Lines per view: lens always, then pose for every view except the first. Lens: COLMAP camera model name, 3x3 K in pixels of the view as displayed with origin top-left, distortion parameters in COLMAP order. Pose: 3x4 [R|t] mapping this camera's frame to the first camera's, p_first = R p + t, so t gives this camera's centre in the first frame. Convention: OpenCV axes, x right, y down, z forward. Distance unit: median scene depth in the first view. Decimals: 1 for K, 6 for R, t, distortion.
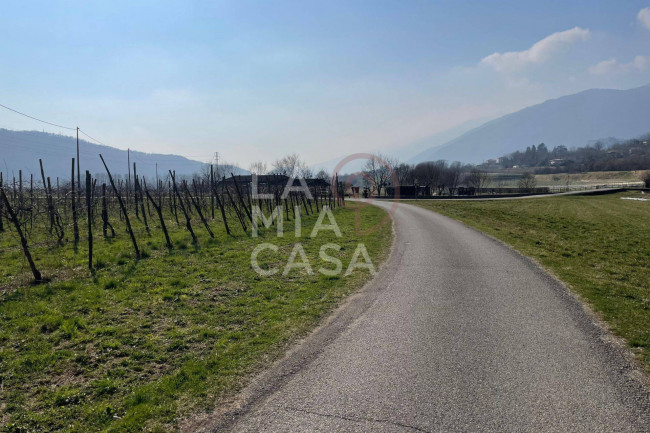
lens RADIAL K [[492.6, 0, 321.2], [0, 492.6, 212.4], [0, 0, 1]] dist [0.074965, -0.095571]
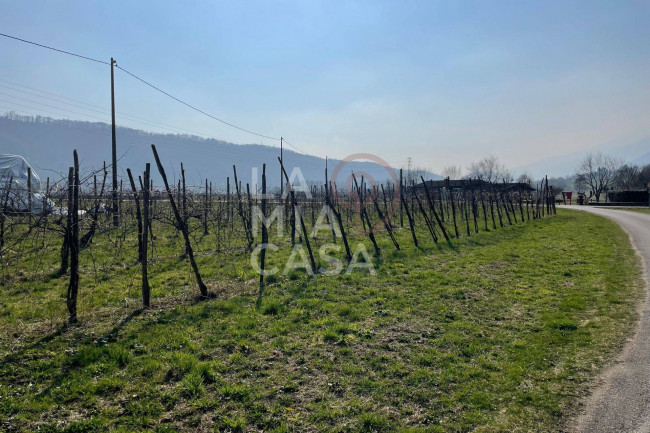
lens RADIAL K [[492.6, 0, 321.2], [0, 492.6, 212.4], [0, 0, 1]] dist [0.074965, -0.095571]
pose [[0.927472, 0.014594, -0.373609, -0.021994], [-0.018689, 0.999798, -0.007340, -0.007984], [0.373426, 0.013790, 0.927557, 0.157547]]
